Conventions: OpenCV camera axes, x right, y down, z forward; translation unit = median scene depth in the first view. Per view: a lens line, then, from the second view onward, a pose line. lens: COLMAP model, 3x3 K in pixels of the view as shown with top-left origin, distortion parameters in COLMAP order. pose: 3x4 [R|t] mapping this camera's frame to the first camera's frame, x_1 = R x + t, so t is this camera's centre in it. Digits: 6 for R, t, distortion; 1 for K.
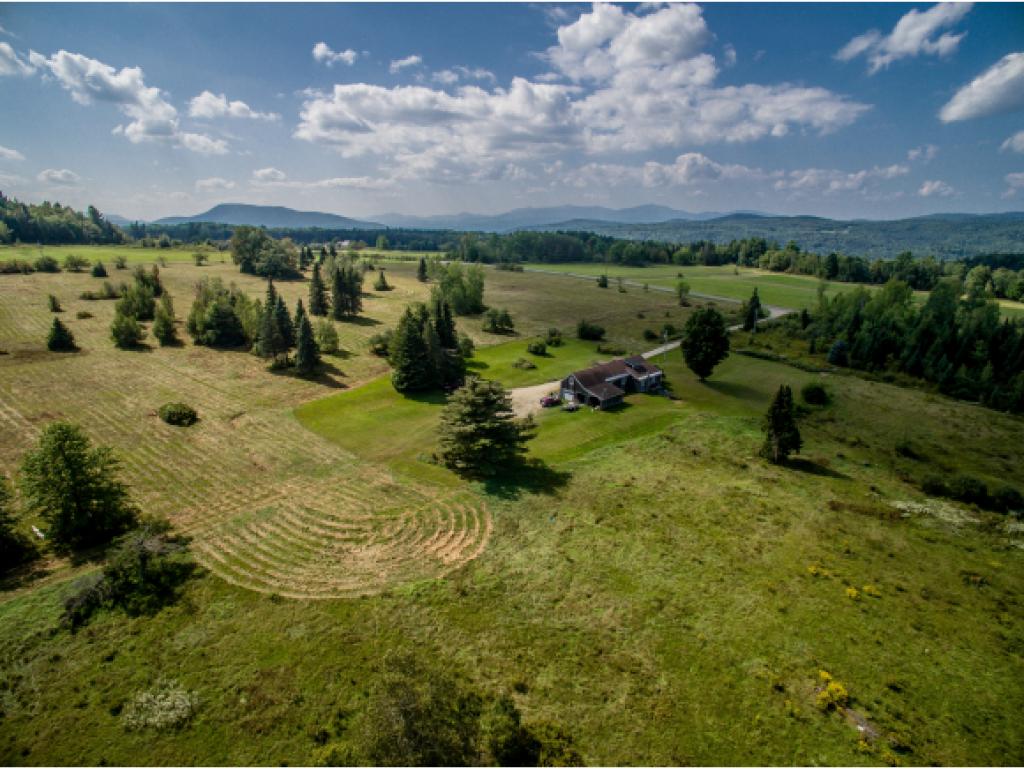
lens RADIAL K [[581.2, 0, 508.7], [0, 581.2, 419.7], [0, 0, 1]] dist [-0.101284, 0.062889]
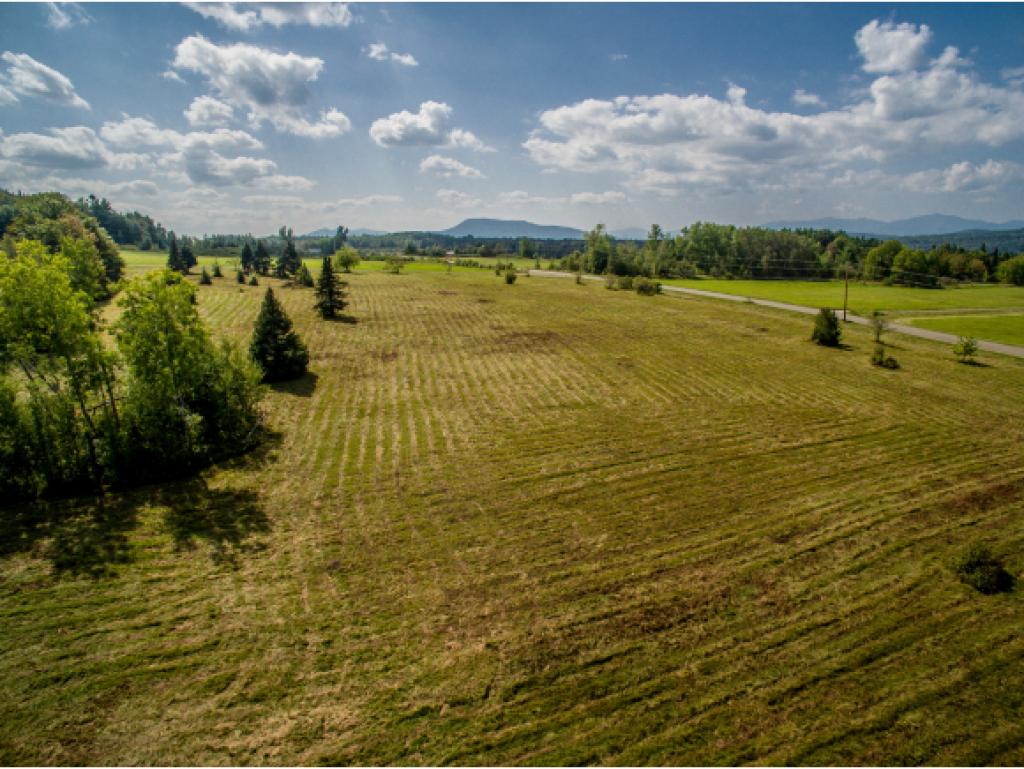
lens RADIAL K [[599.9, 0, 508.3], [0, 599.9, 379.2], [0, 0, 1]] dist [-0.121591, 0.089079]
pose [[0.923261, 0.070297, -0.377688, 0.148331], [-0.106191, 0.991510, -0.075040, -0.198440], [0.369206, 0.109388, 0.922887, 0.738796]]
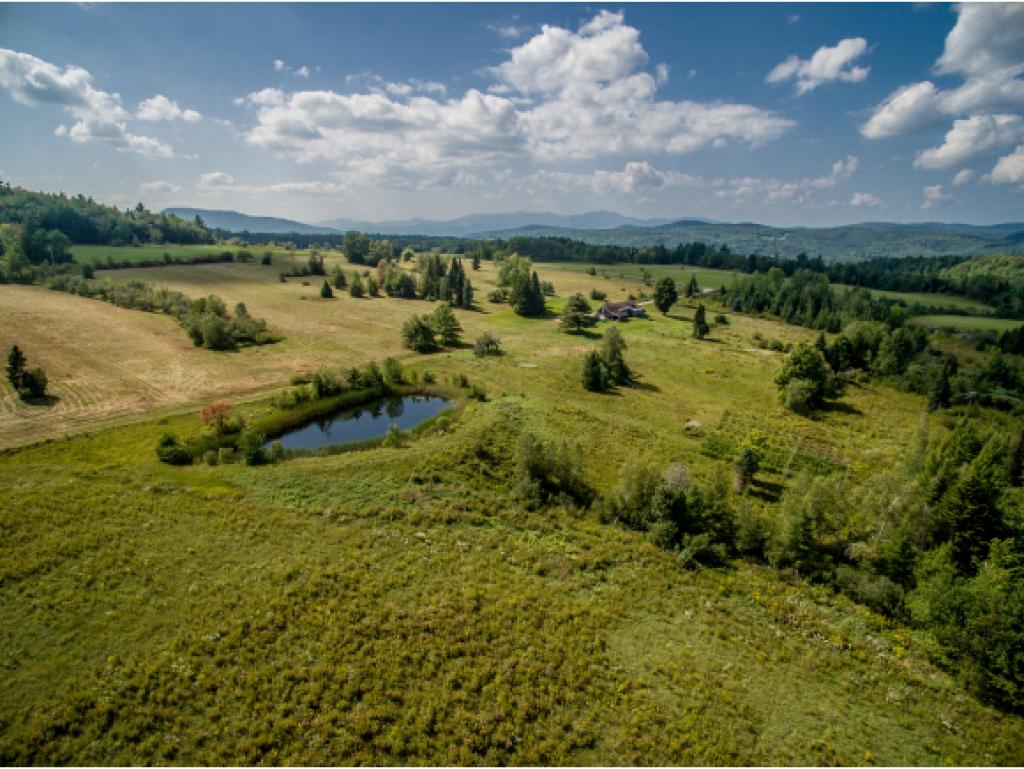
lens RADIAL K [[599.9, 0, 508.3], [0, 599.9, 379.2], [0, 0, 1]] dist [-0.121591, 0.089079]
pose [[0.996594, -0.011894, 0.081606, -0.214674], [0.018510, 0.996558, -0.080801, 0.184037], [-0.080364, 0.082036, 0.993384, -0.566250]]
